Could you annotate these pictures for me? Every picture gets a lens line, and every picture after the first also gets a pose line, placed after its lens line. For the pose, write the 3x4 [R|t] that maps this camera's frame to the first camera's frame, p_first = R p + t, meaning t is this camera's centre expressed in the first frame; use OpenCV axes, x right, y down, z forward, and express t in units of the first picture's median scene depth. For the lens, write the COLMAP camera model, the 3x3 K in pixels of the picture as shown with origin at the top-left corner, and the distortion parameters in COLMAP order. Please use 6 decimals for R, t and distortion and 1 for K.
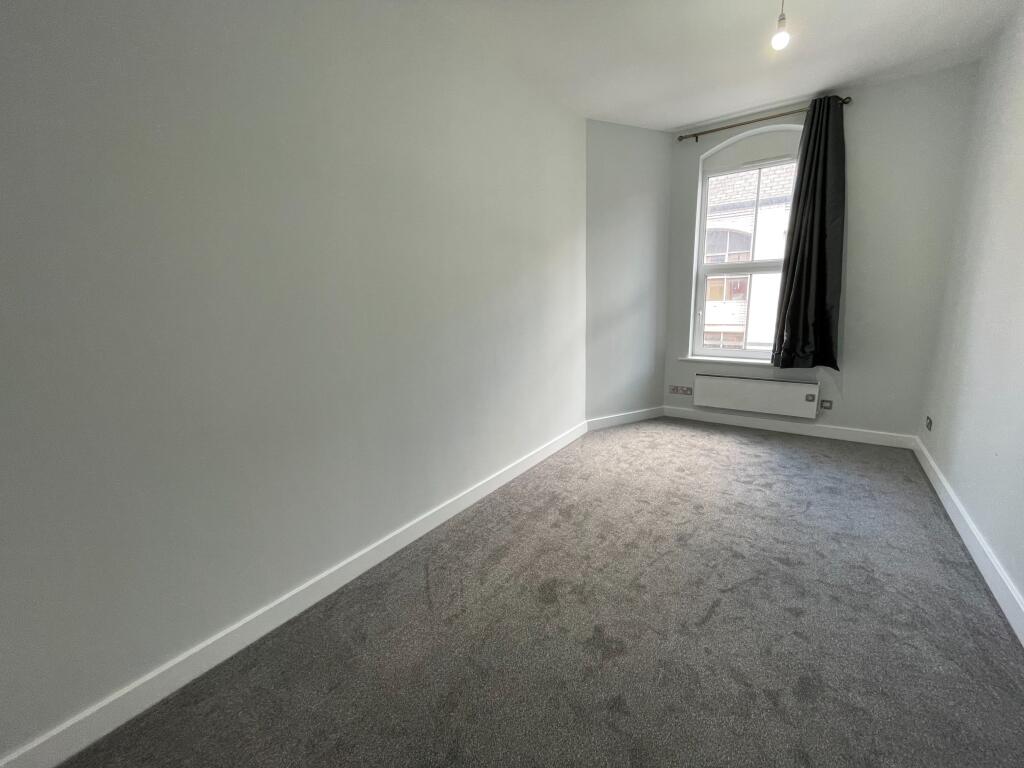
lens RADIAL K [[412.2, 0, 514.8], [0, 412.2, 385.1], [0, 0, 1]] dist [-0.003933, -0.000513]
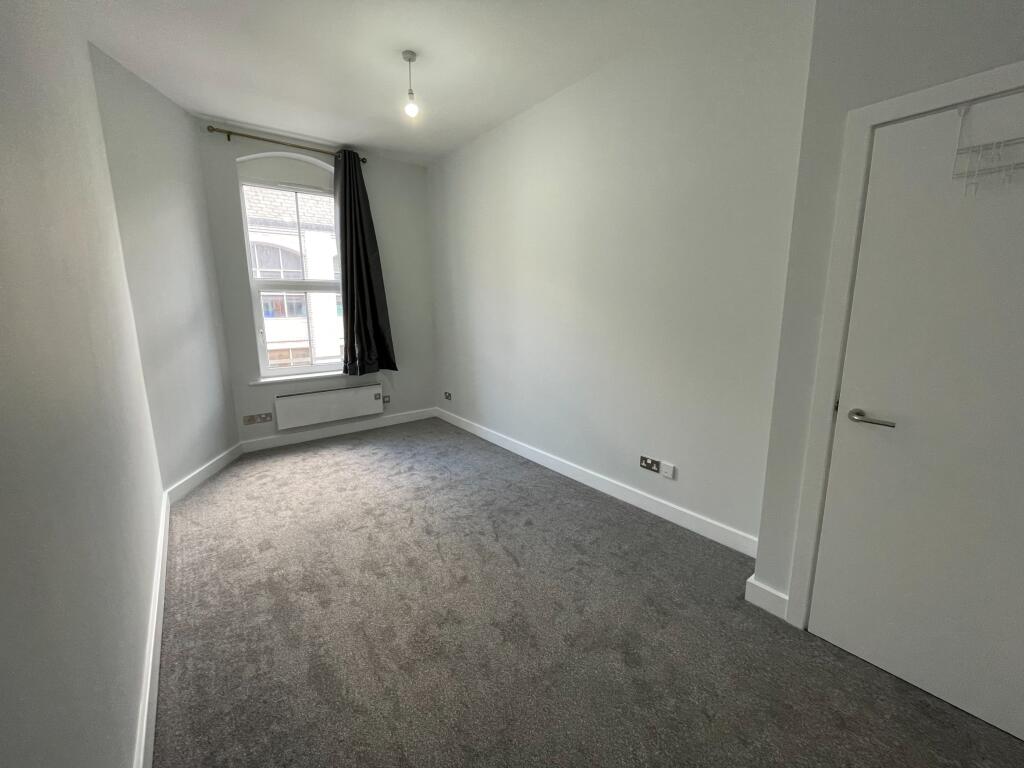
lens RADIAL K [[412.2, 0, 510.3], [0, 412.2, 384.4], [0, 0, 1]] dist [-0.003933, -0.000513]
pose [[0.287067, -0.154010, 0.945449, -0.319549], [0.199831, 0.974904, 0.098134, -0.045467], [-0.936835, 0.160759, 0.310639, 0.250783]]
